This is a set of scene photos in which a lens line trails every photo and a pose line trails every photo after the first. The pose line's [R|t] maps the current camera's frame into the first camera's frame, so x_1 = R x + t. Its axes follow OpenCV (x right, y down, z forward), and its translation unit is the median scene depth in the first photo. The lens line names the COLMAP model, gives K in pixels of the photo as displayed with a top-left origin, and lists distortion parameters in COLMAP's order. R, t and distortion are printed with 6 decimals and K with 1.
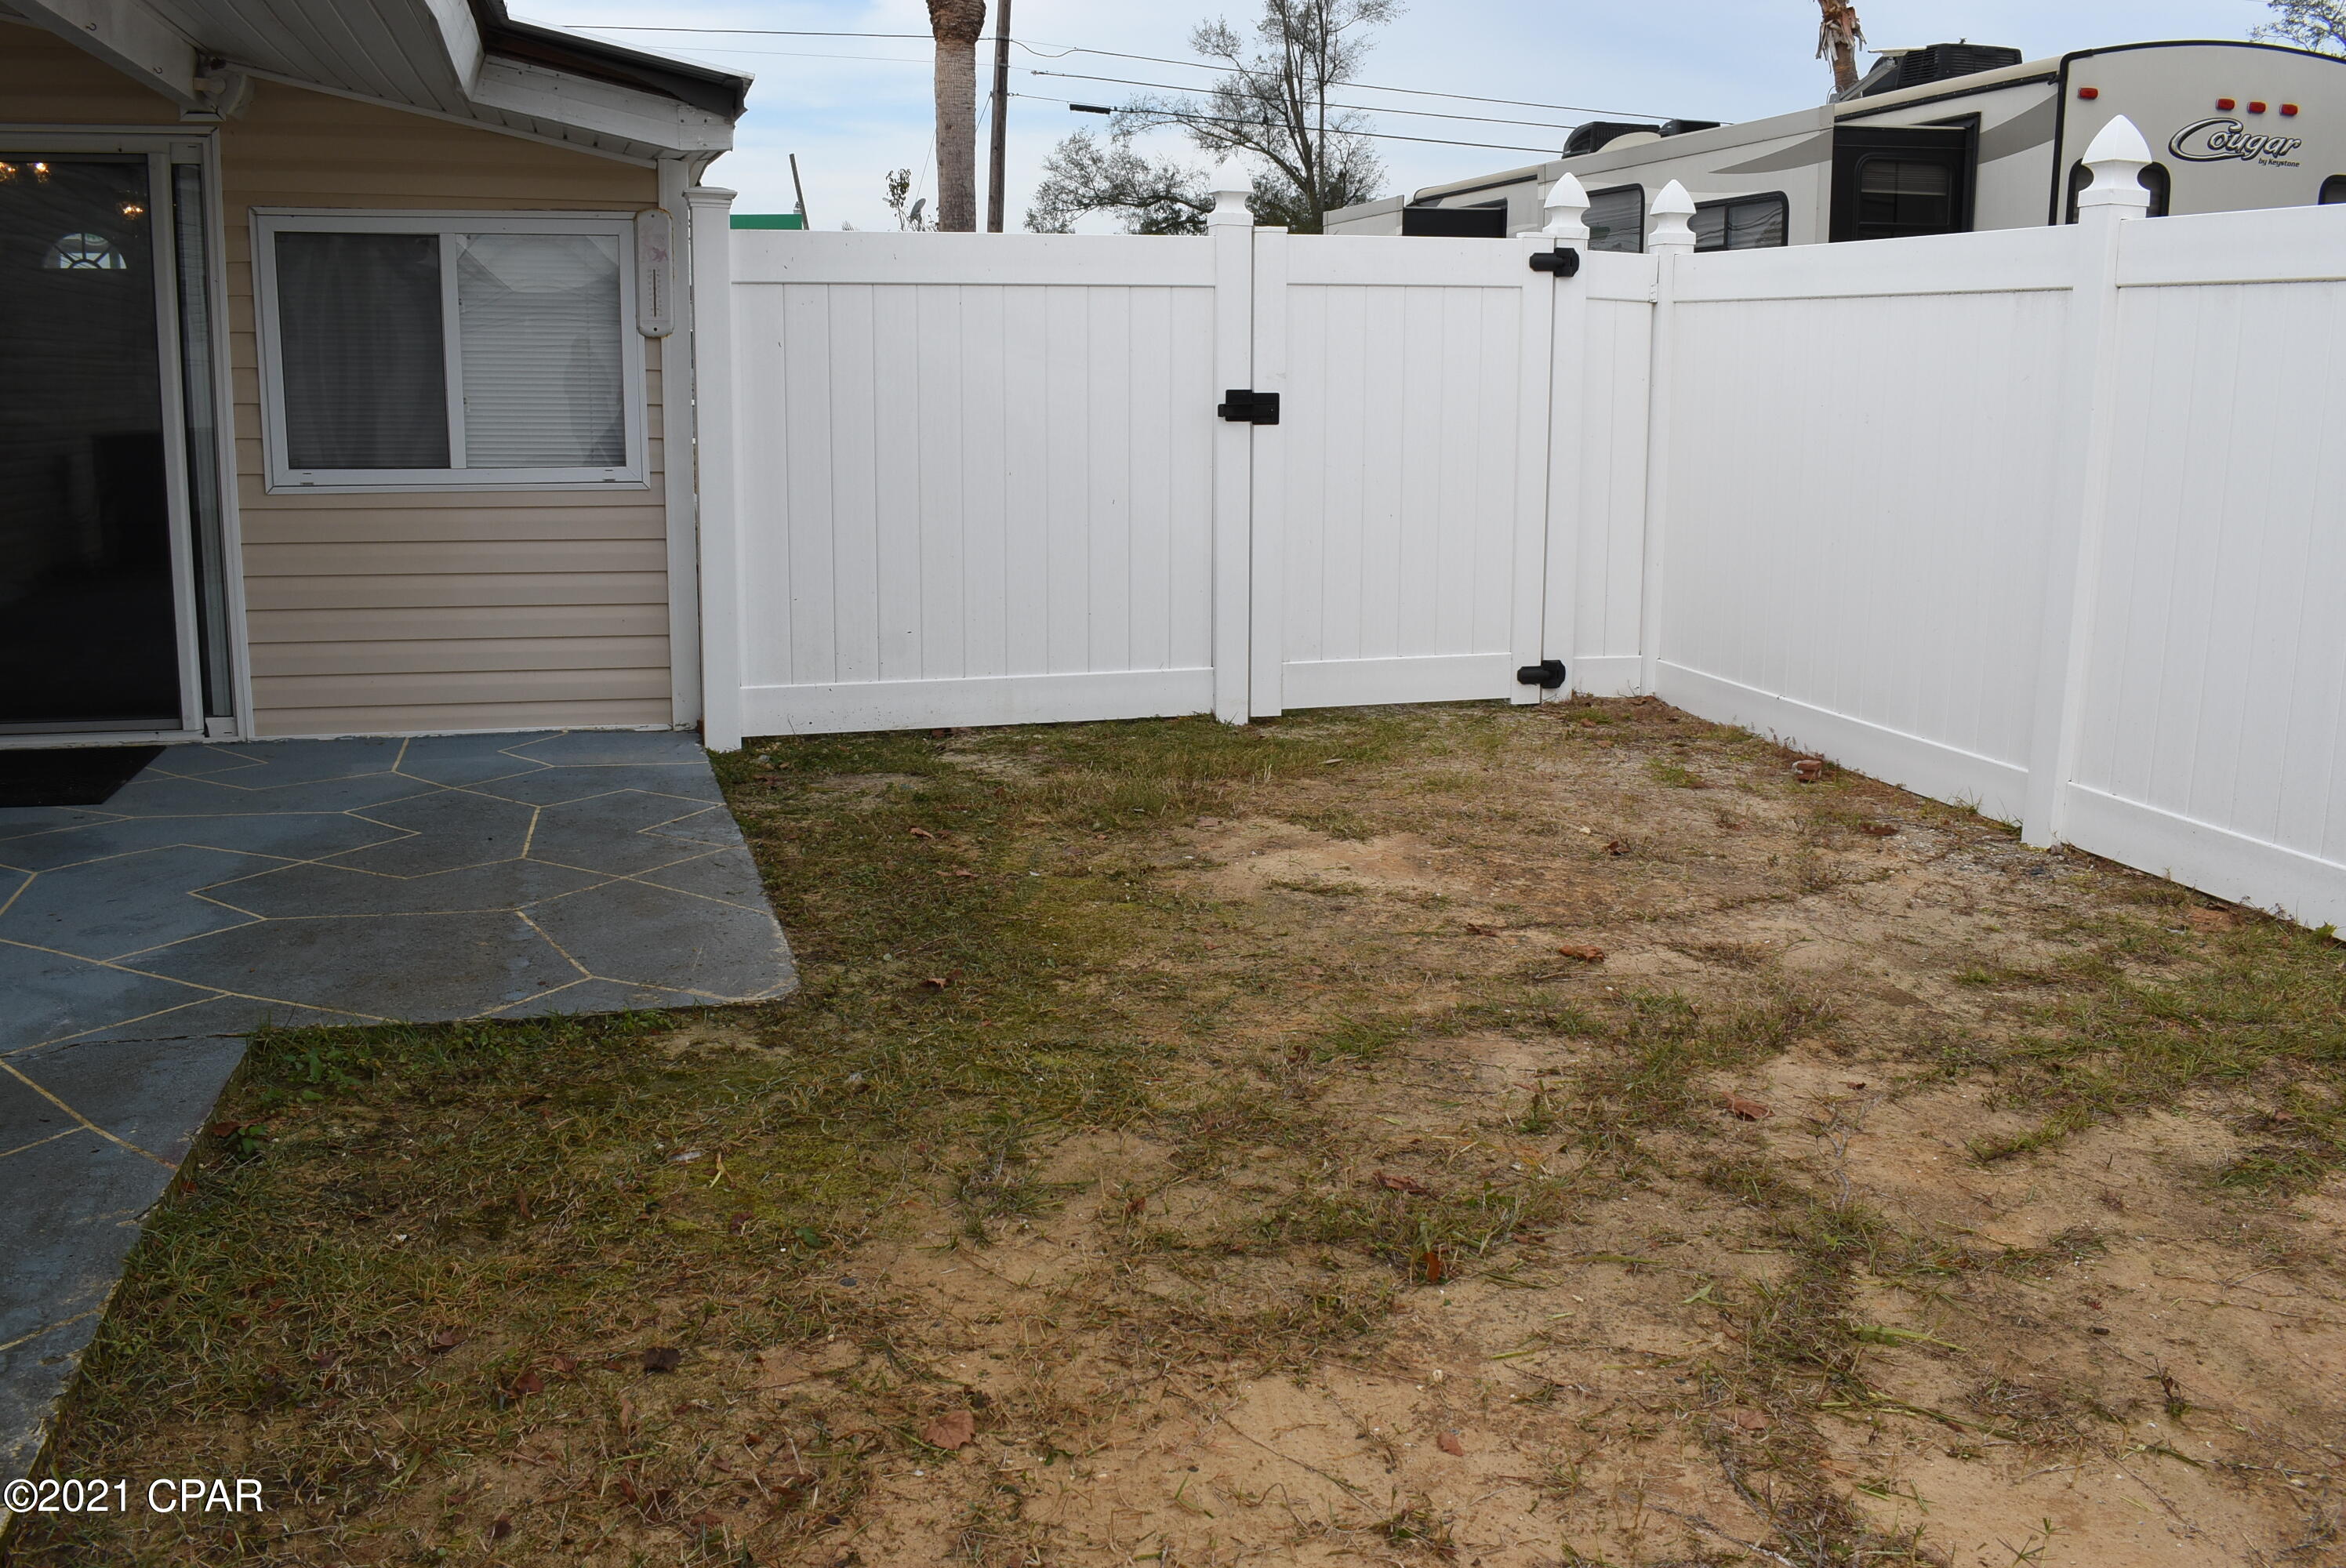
lens RADIAL K [[2041.1, 0, 1166.6], [0, 2041.1, 788.6], [0, 0, 1]] dist [-0.092300, 0.018191]
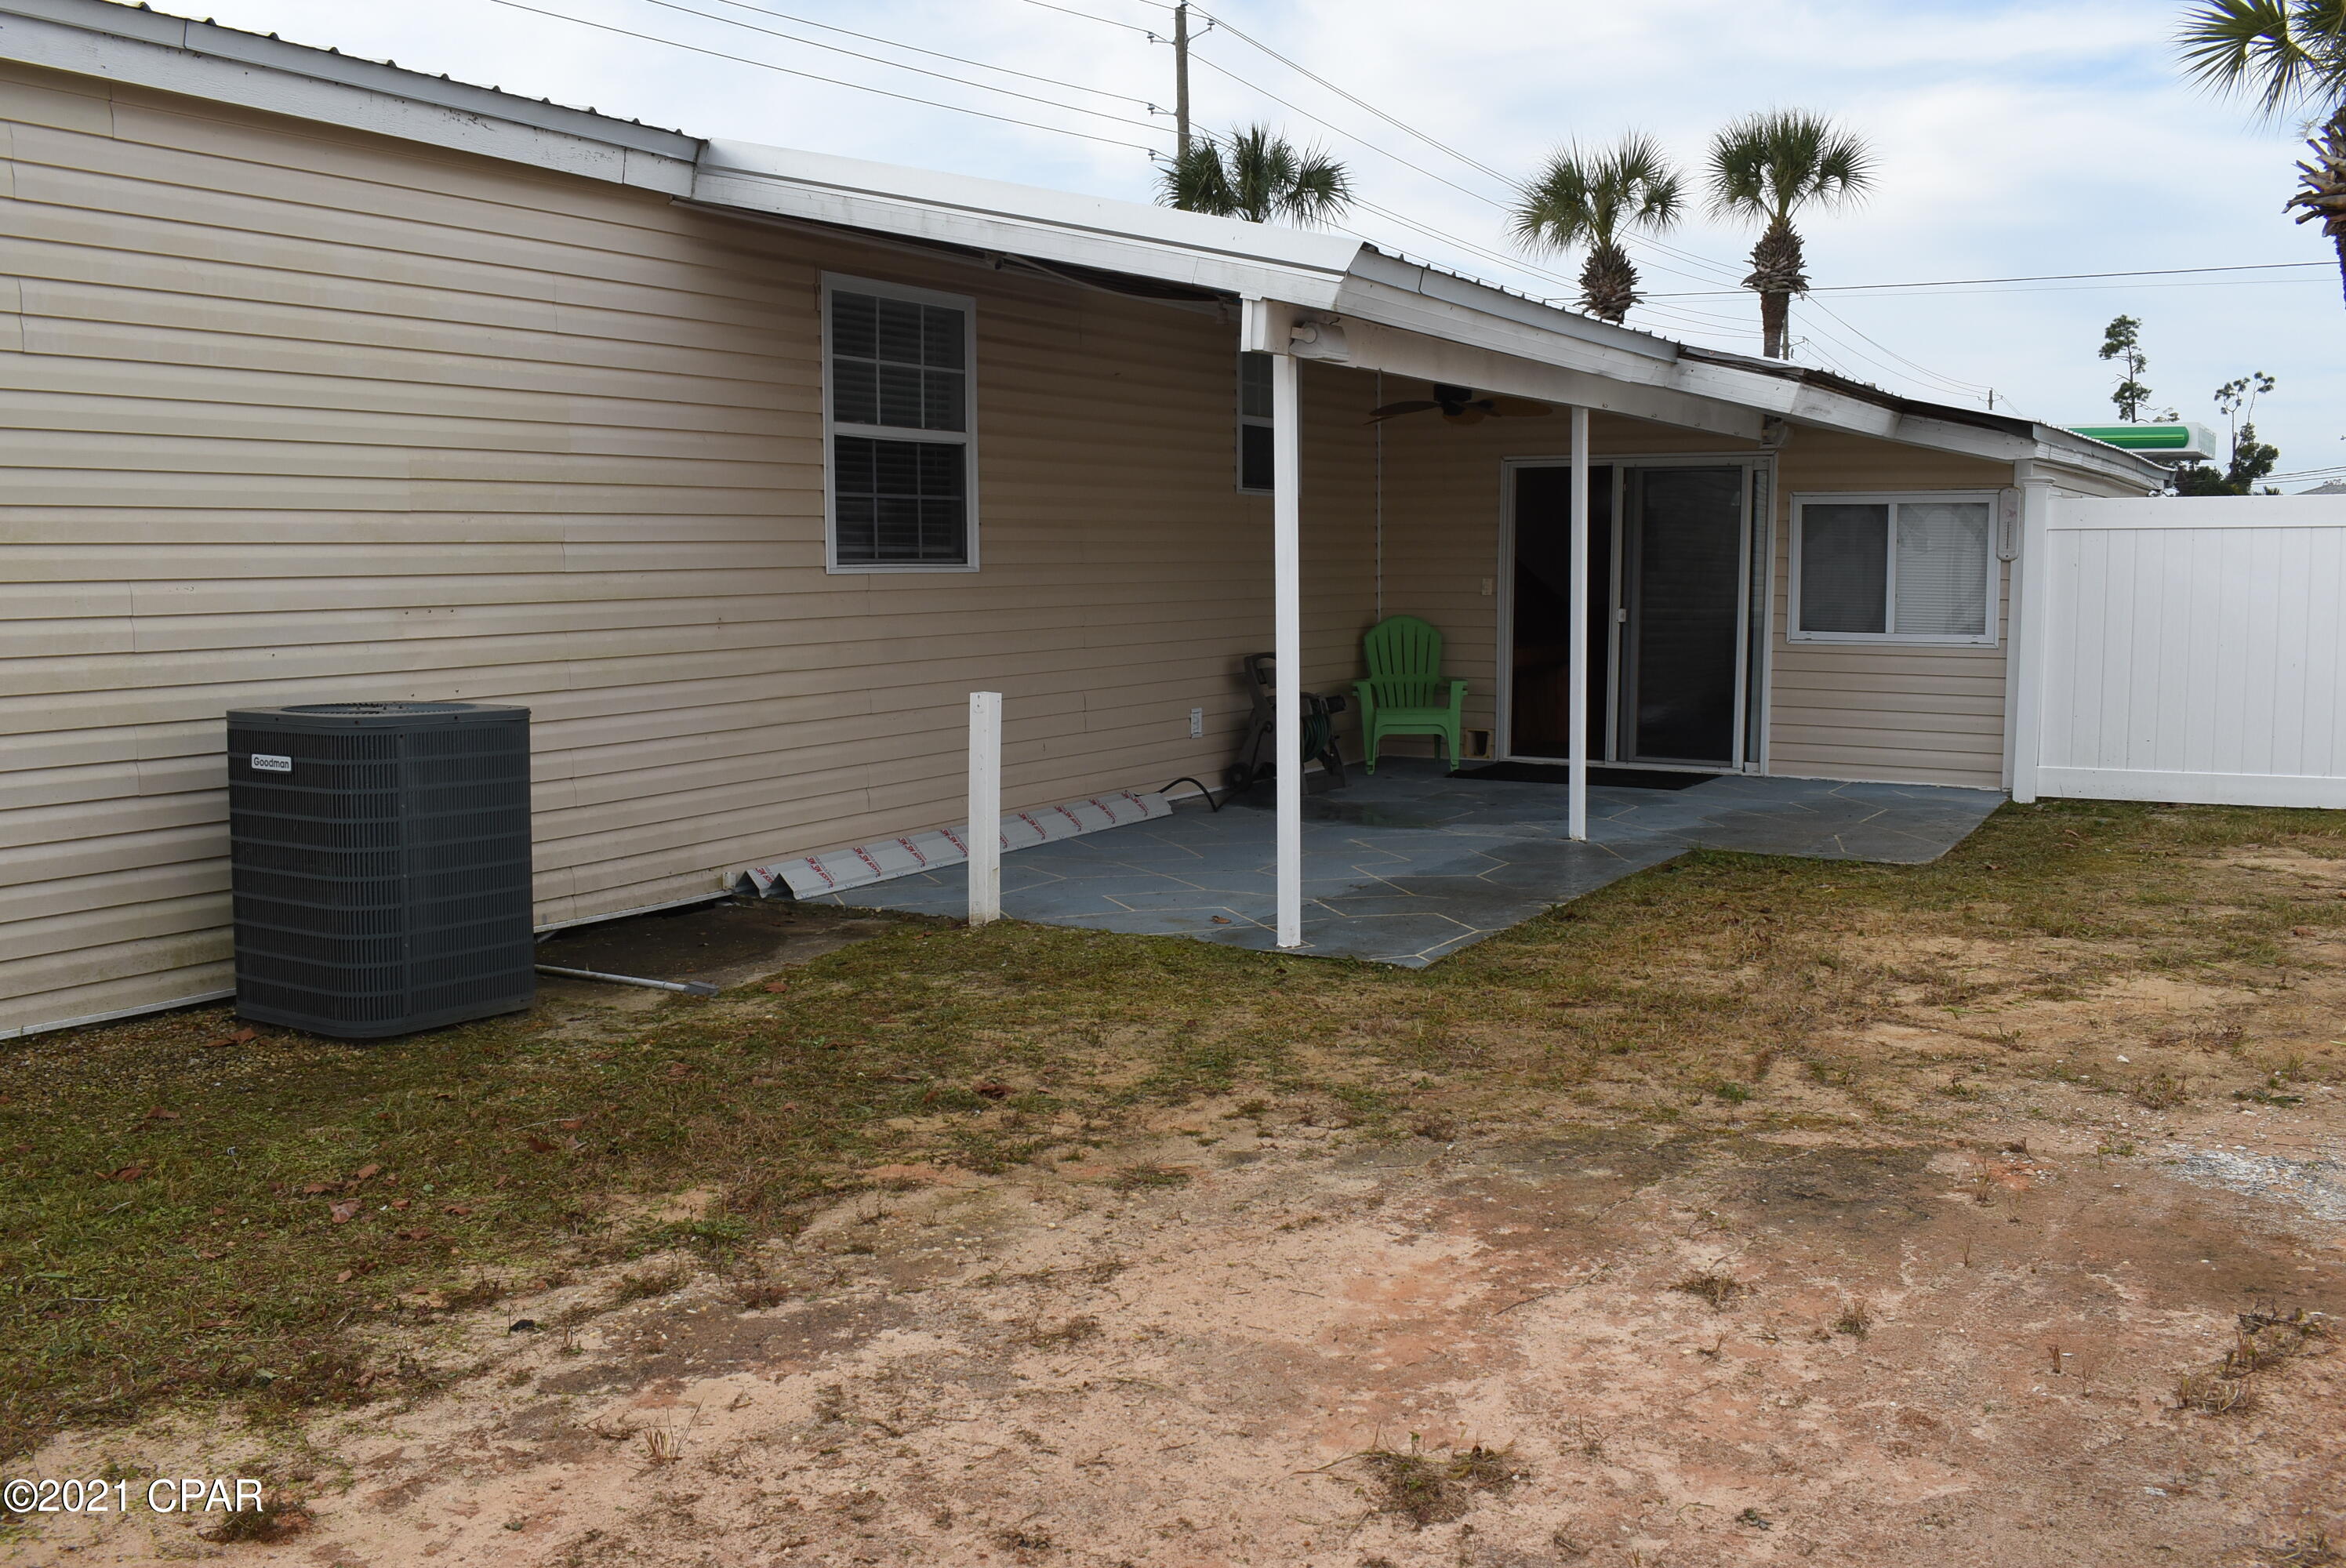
lens RADIAL K [[2041.1, 0, 1172.3], [0, 2041.1, 784.0], [0, 0, 1]] dist [-0.092300, 0.018191]
pose [[0.691314, 0.064861, -0.719637, 1.075713], [-0.133234, 0.990327, -0.038733, 0.272276], [0.710164, 0.122656, 0.693269, -1.441758]]
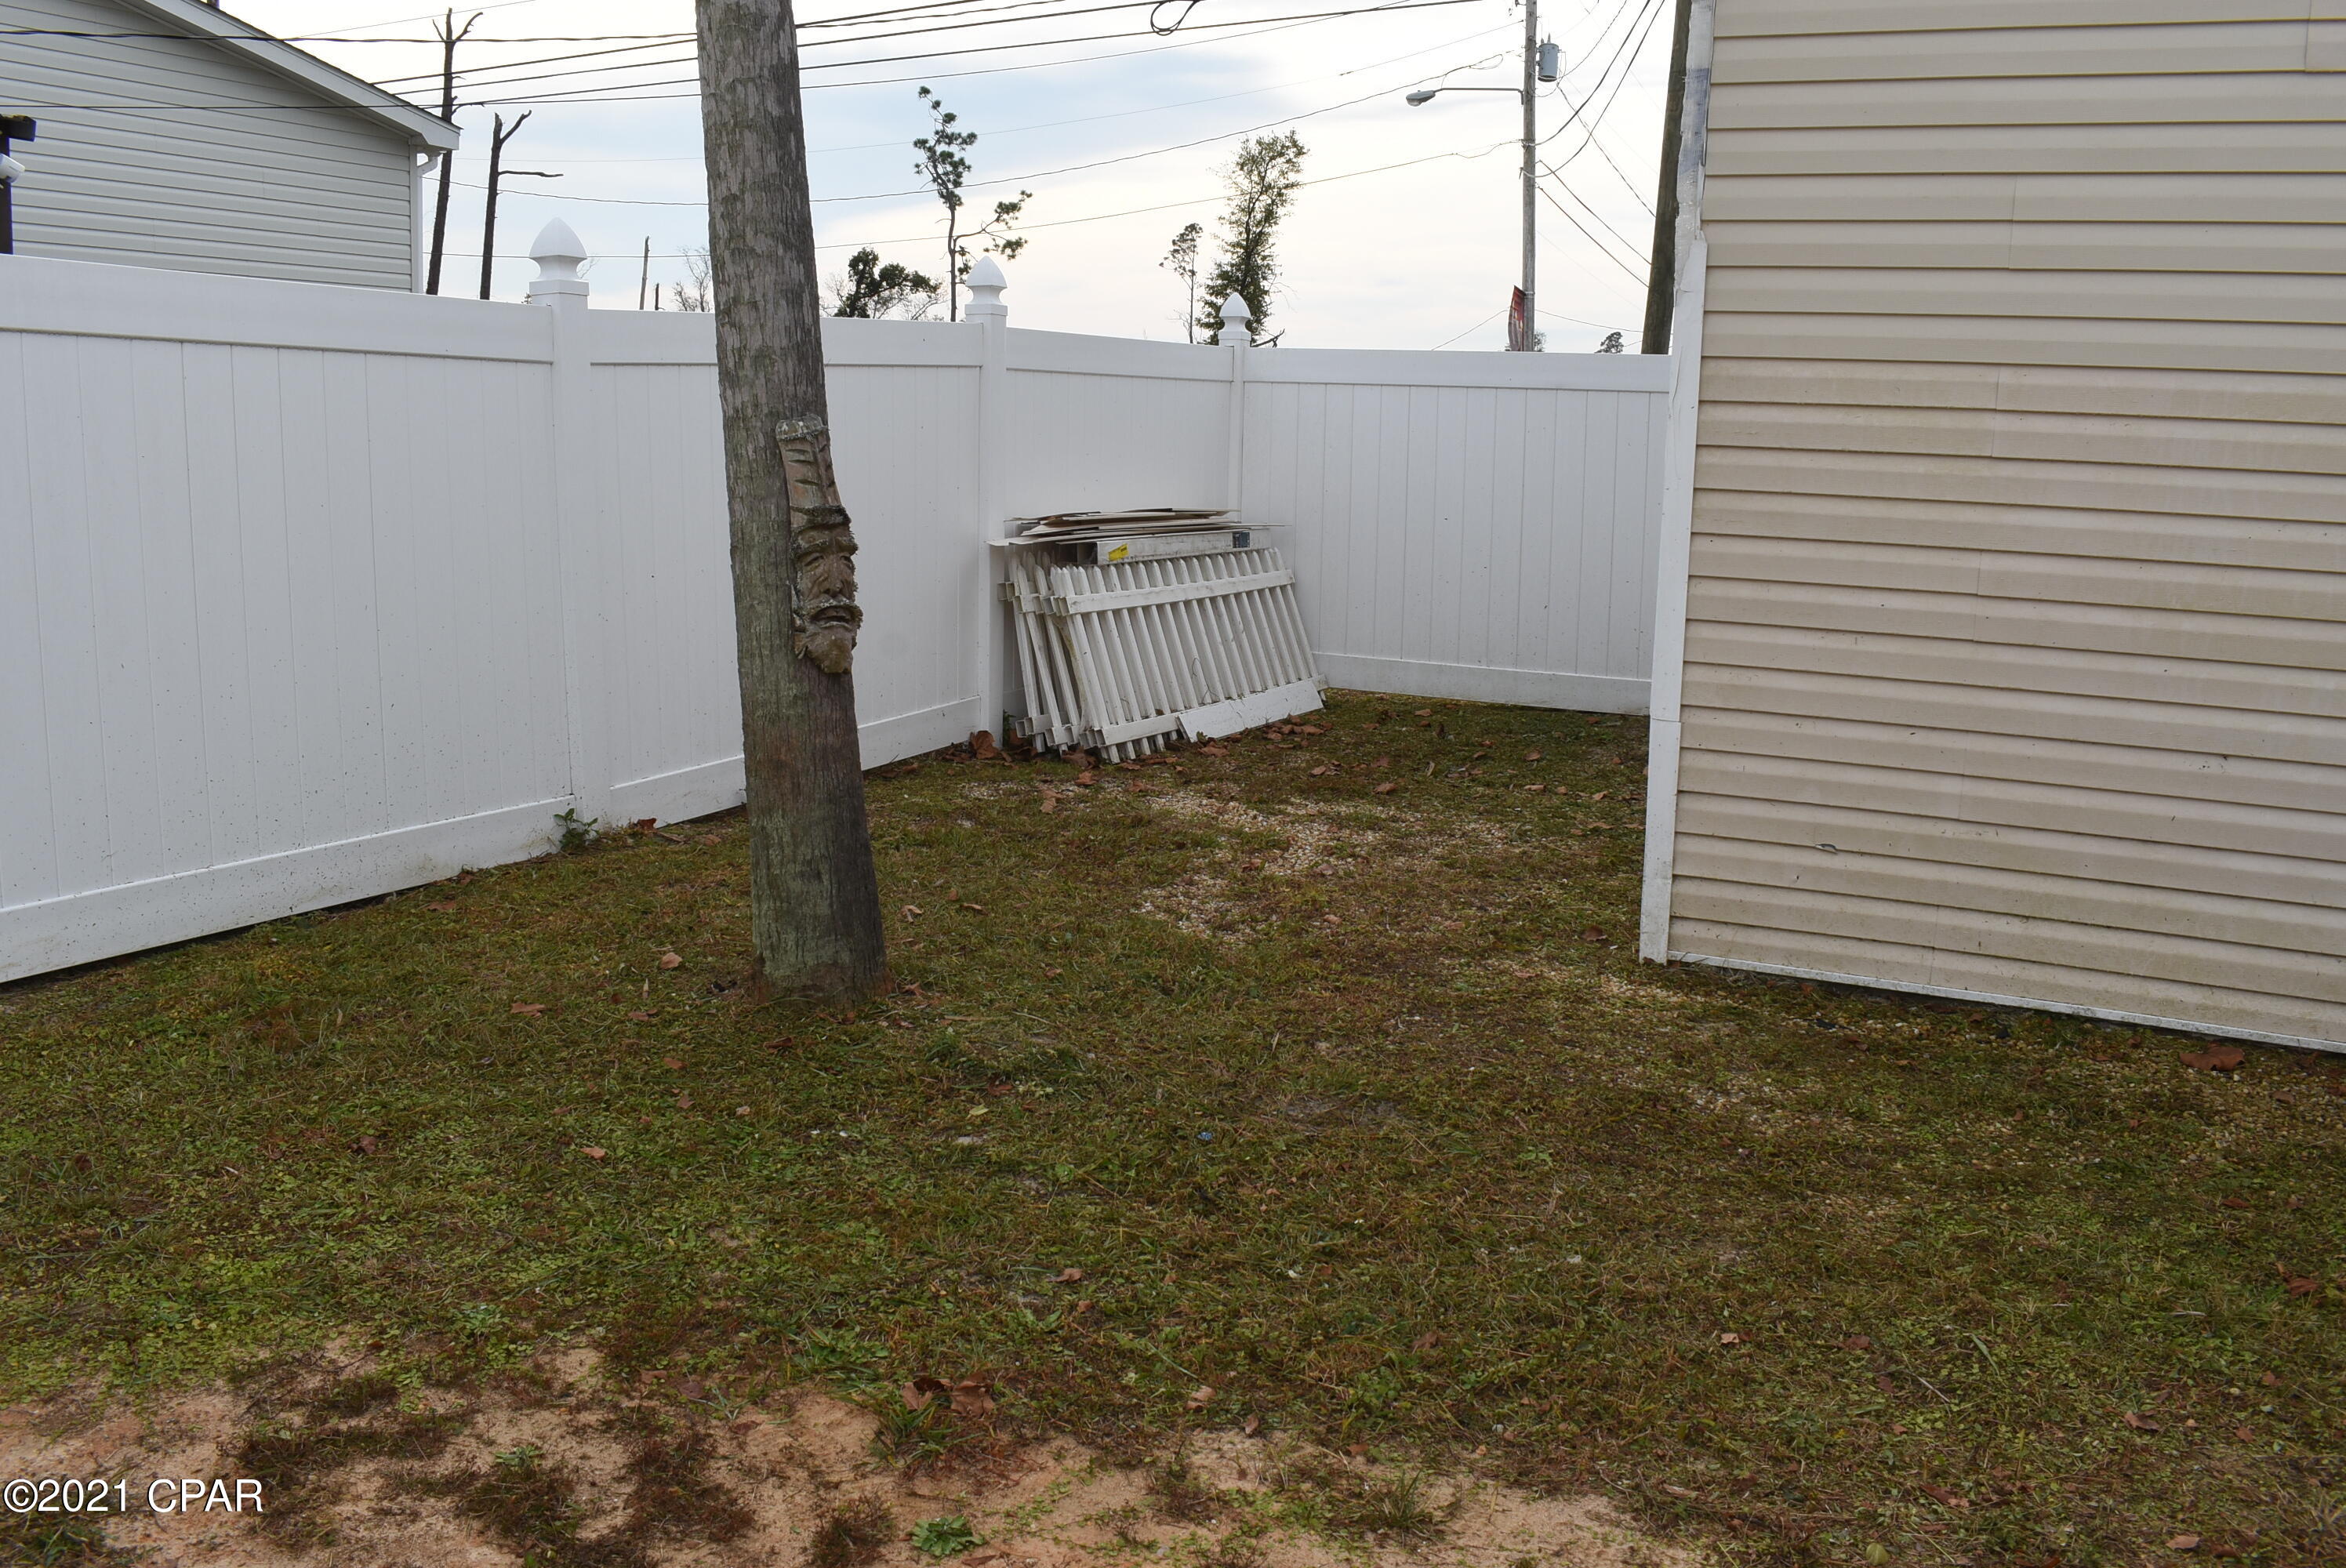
lens RADIAL K [[2041.1, 0, 1164.1], [0, 2041.1, 786.5], [0, 0, 1]] dist [-0.092300, 0.018191]
pose [[-0.664845, 0.103447, -0.739784, 0.691965], [-0.184897, 0.936755, 0.297158, 0.143502], [0.723737, 0.334348, -0.603669, -0.830792]]
